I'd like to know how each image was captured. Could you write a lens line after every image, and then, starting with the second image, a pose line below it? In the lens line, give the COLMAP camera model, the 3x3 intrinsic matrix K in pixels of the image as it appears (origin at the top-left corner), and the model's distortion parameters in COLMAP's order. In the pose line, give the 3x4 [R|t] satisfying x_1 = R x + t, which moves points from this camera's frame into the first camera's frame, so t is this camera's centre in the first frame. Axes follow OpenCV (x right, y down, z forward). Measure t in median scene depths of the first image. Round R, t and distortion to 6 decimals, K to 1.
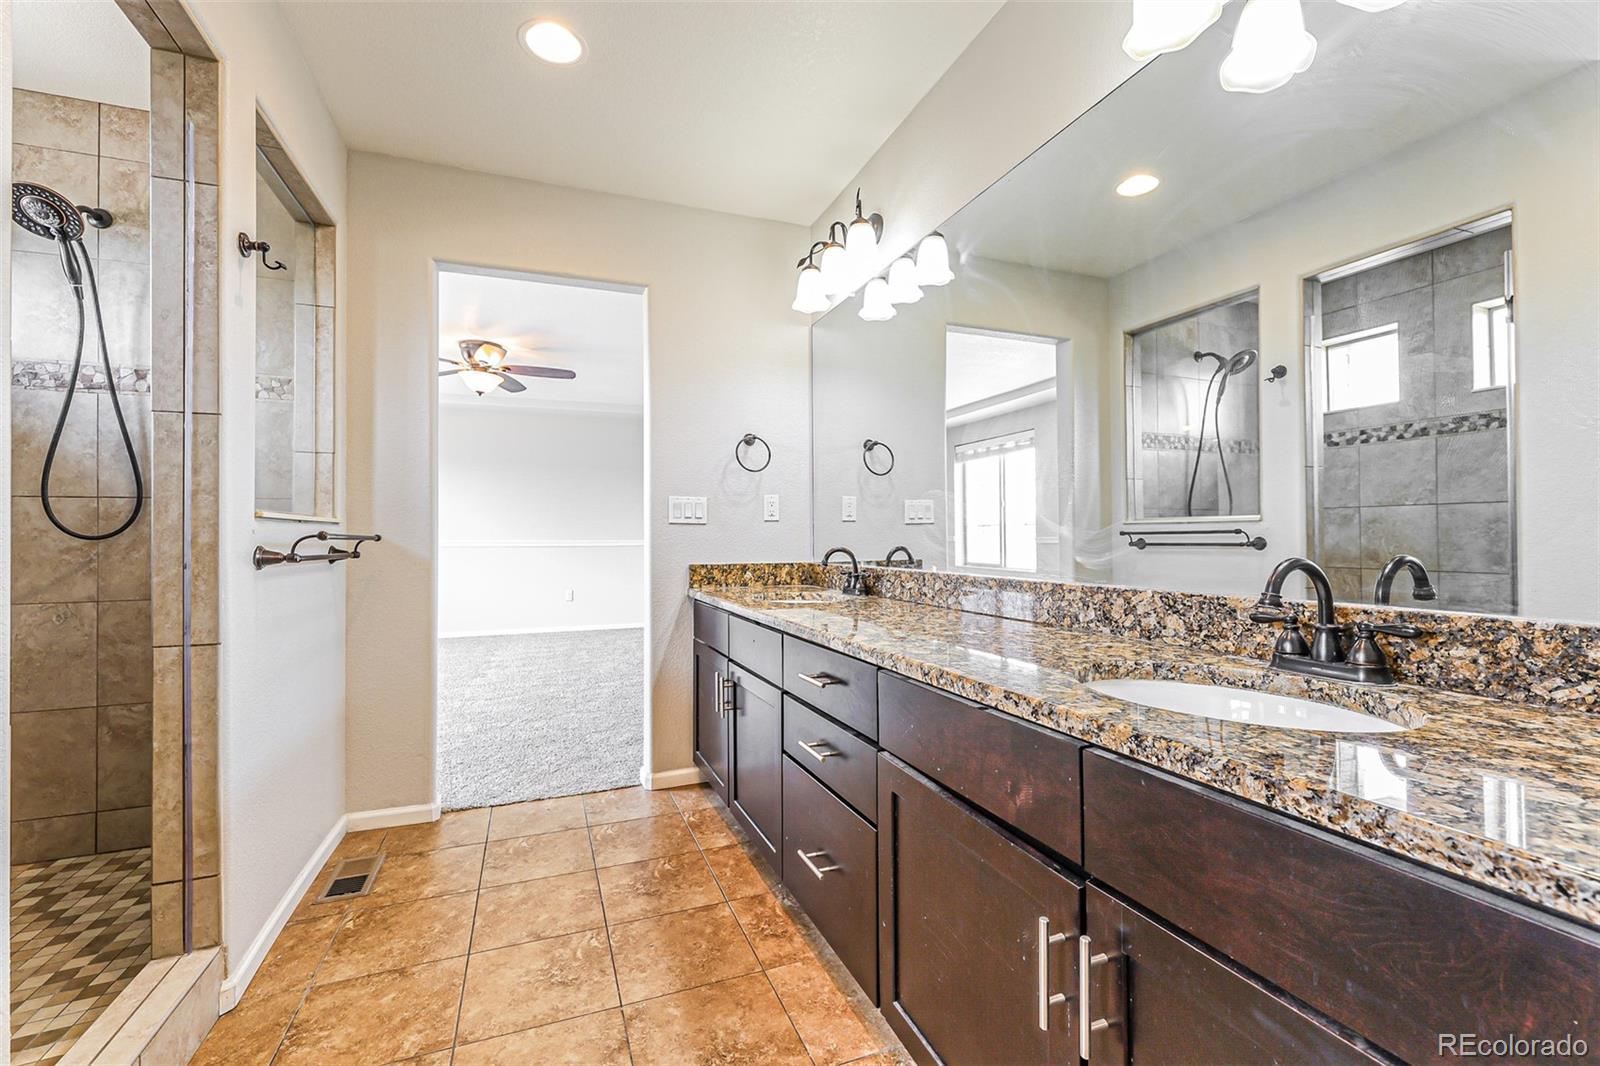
lens RADIAL K [[688.0, 0, 800.3], [0, 688.0, 531.3], [0, 0, 1]] dist [-0.004760, -0.000430]
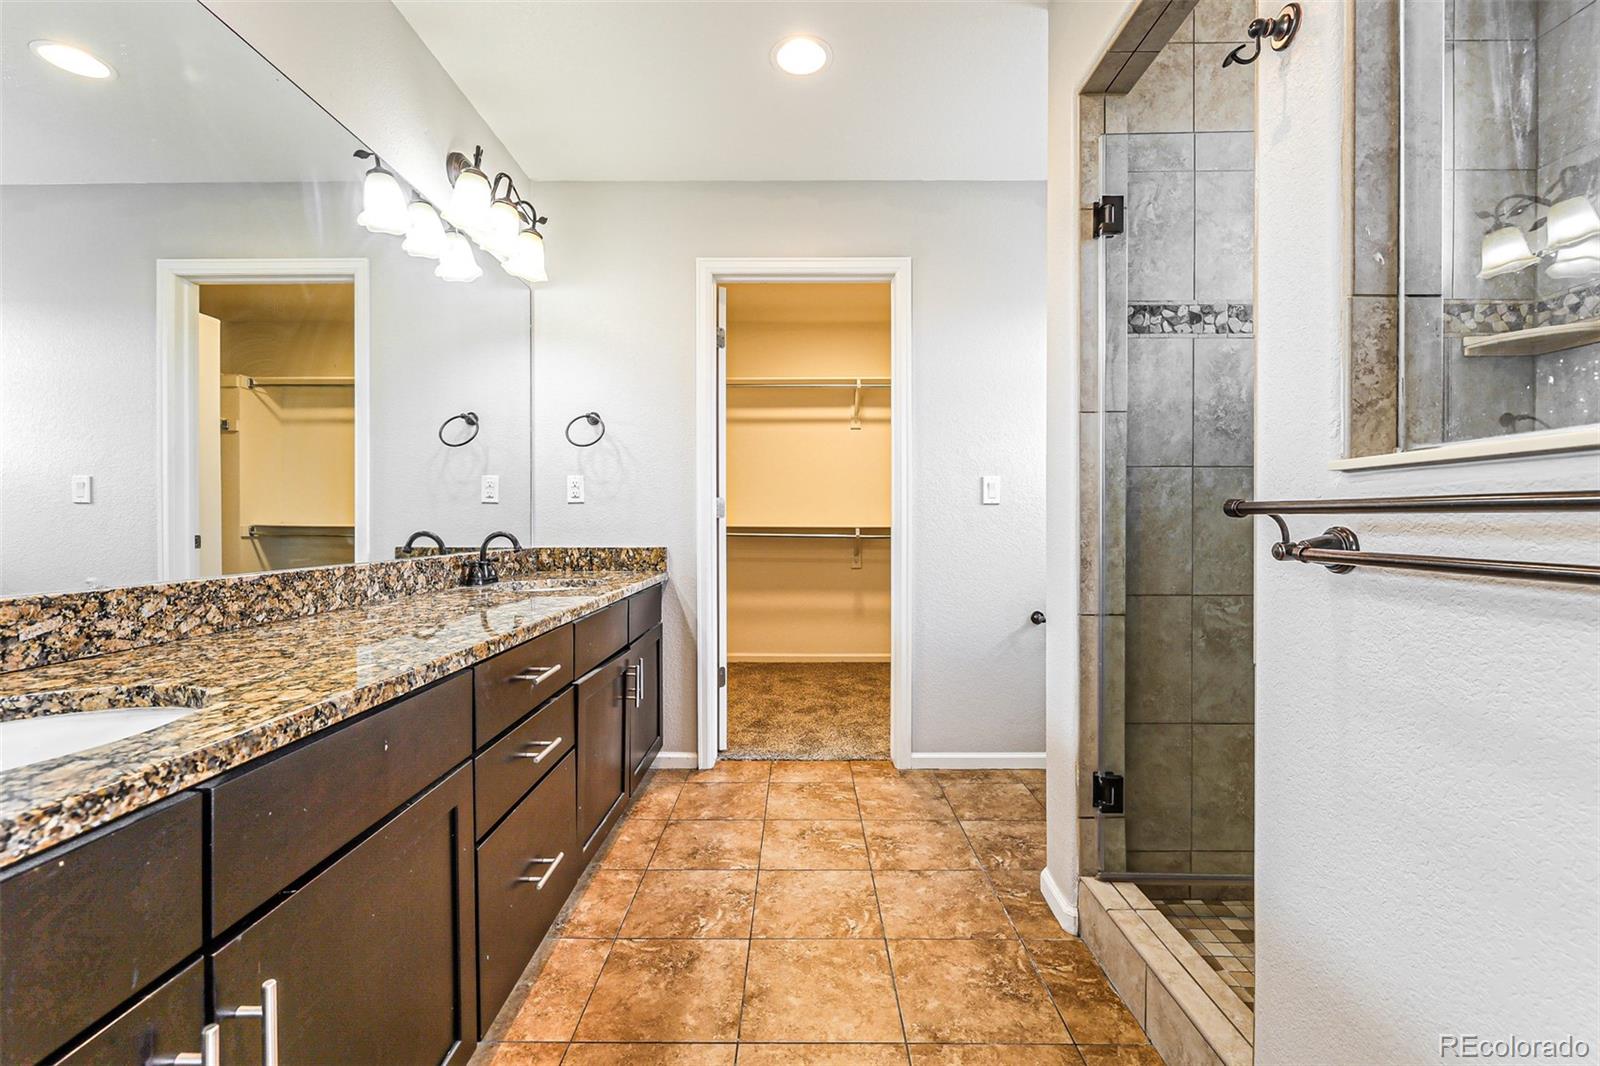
lens RADIAL K [[688.0, 0, 803.3], [0, 688.0, 528.1], [0, 0, 1]] dist [-0.004760, -0.000430]
pose [[-0.933977, 0.002623, 0.357322, -0.641642], [0.001712, 0.999994, -0.002864, 0.022910], [-0.357328, -0.002064, -0.933977, 1.751137]]
